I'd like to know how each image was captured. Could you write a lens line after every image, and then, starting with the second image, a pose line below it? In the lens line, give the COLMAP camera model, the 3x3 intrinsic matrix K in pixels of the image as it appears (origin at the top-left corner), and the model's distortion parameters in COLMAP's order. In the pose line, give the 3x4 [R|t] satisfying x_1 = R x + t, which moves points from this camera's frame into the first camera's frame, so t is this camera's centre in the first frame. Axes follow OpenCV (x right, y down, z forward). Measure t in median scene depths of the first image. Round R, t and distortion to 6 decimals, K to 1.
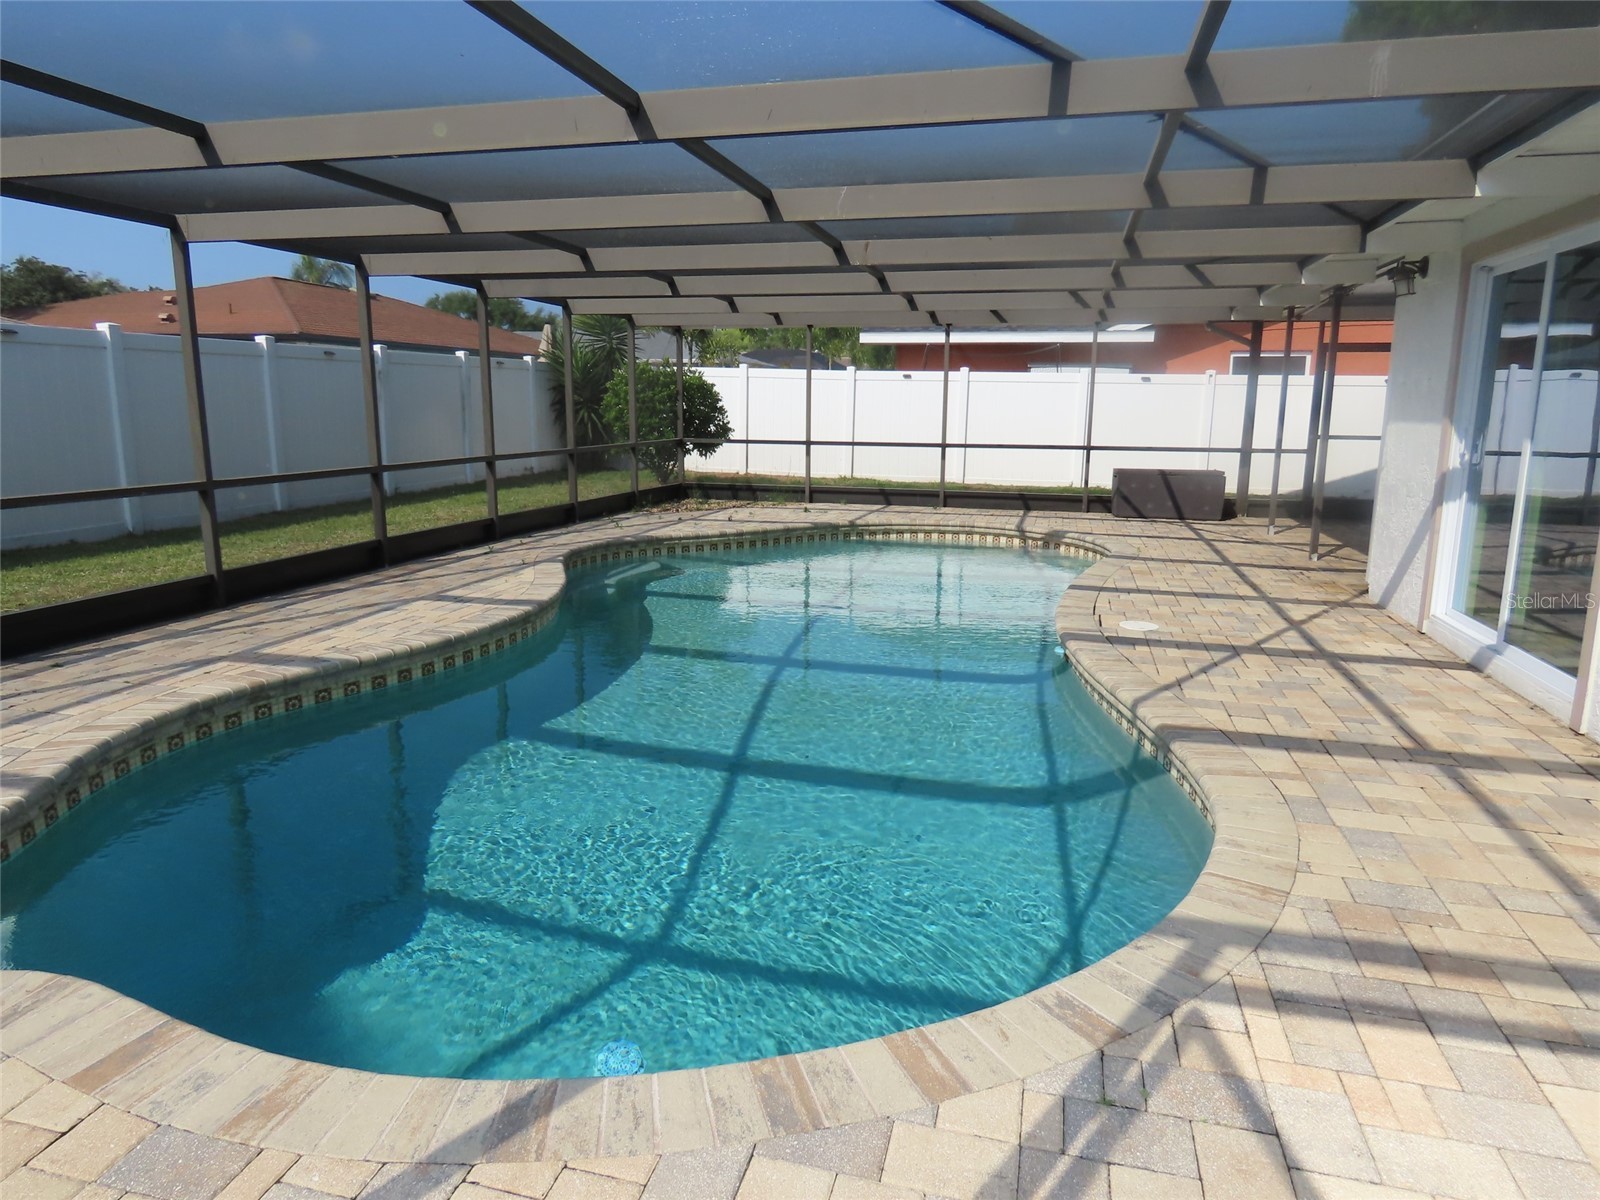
lens RADIAL K [[1003.1, 0, 791.8], [0, 1003.1, 597.1], [0, 0, 1]] dist [-0.022258, 0.008664]
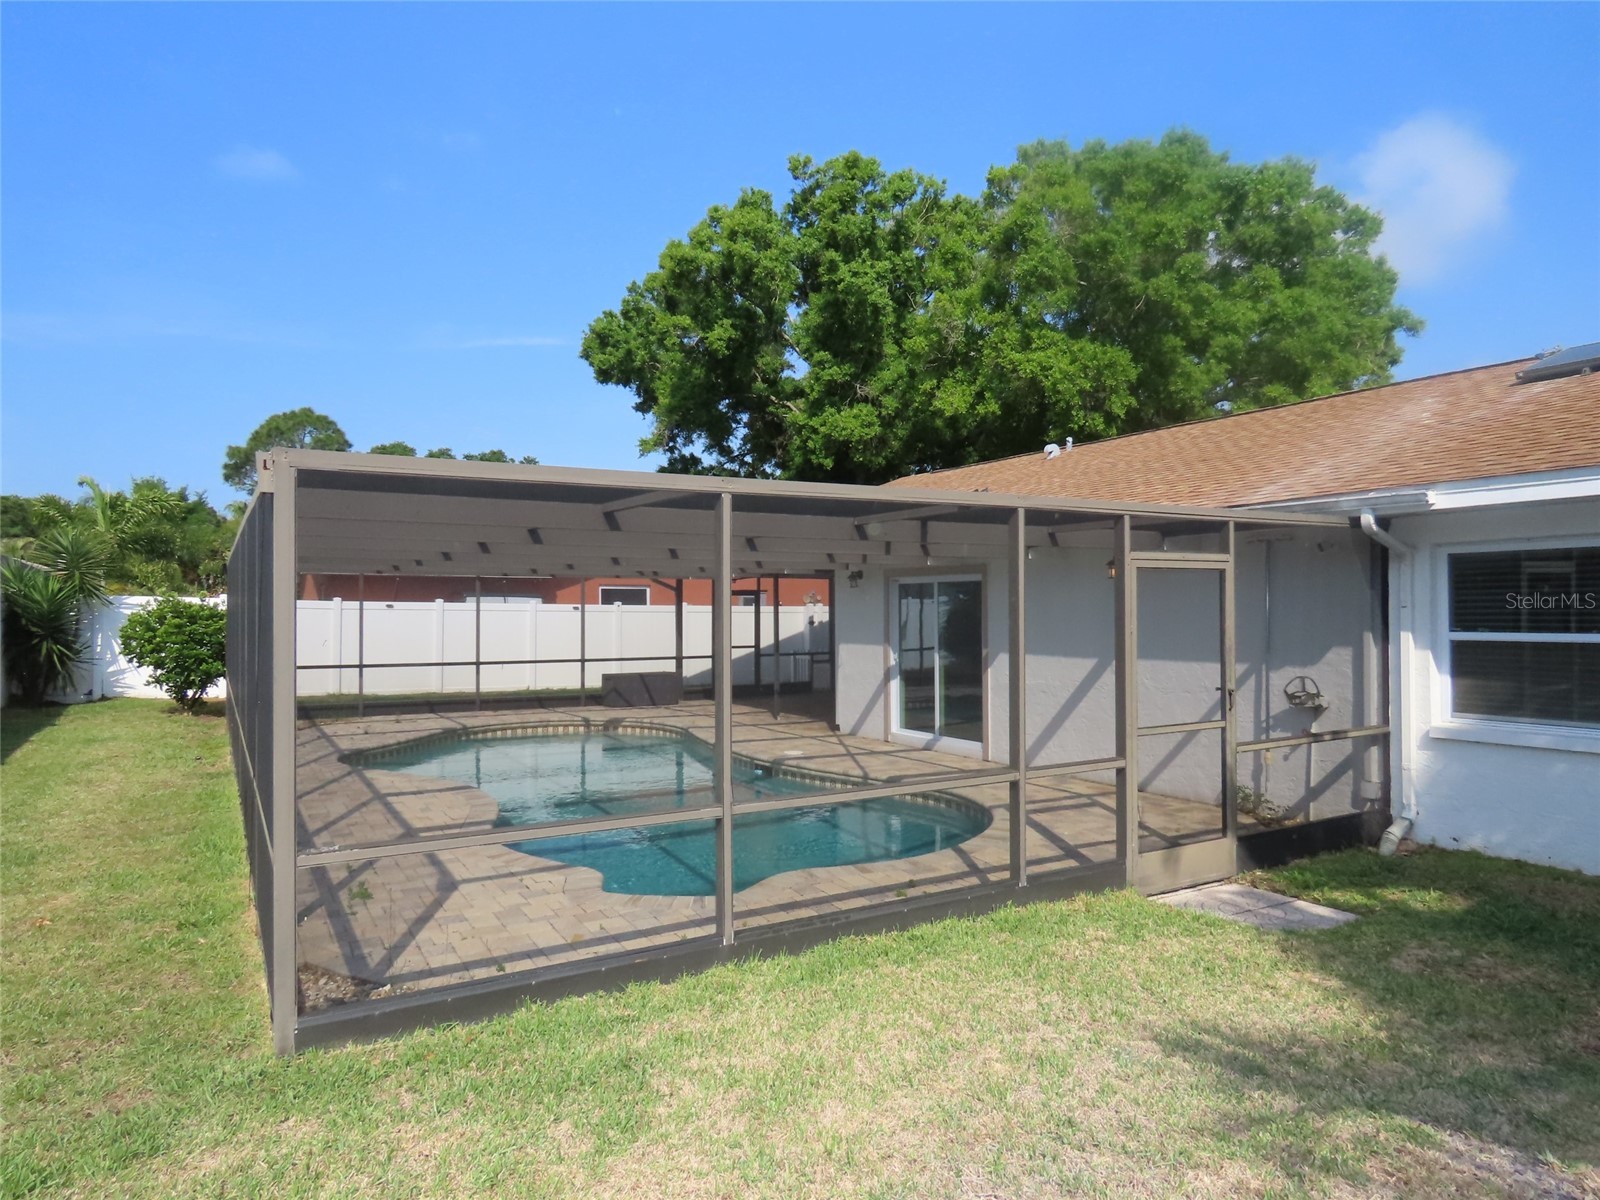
lens RADIAL K [[1003.1, 0, 806.5], [0, 1003.1, 598.1], [0, 0, 1]] dist [-0.022258, 0.008664]
pose [[0.700957, 0.001773, 0.713201, -0.552123], [0.139037, 0.980471, -0.139087, 0.004640], [-0.699520, 0.196656, 0.687022, -0.226342]]
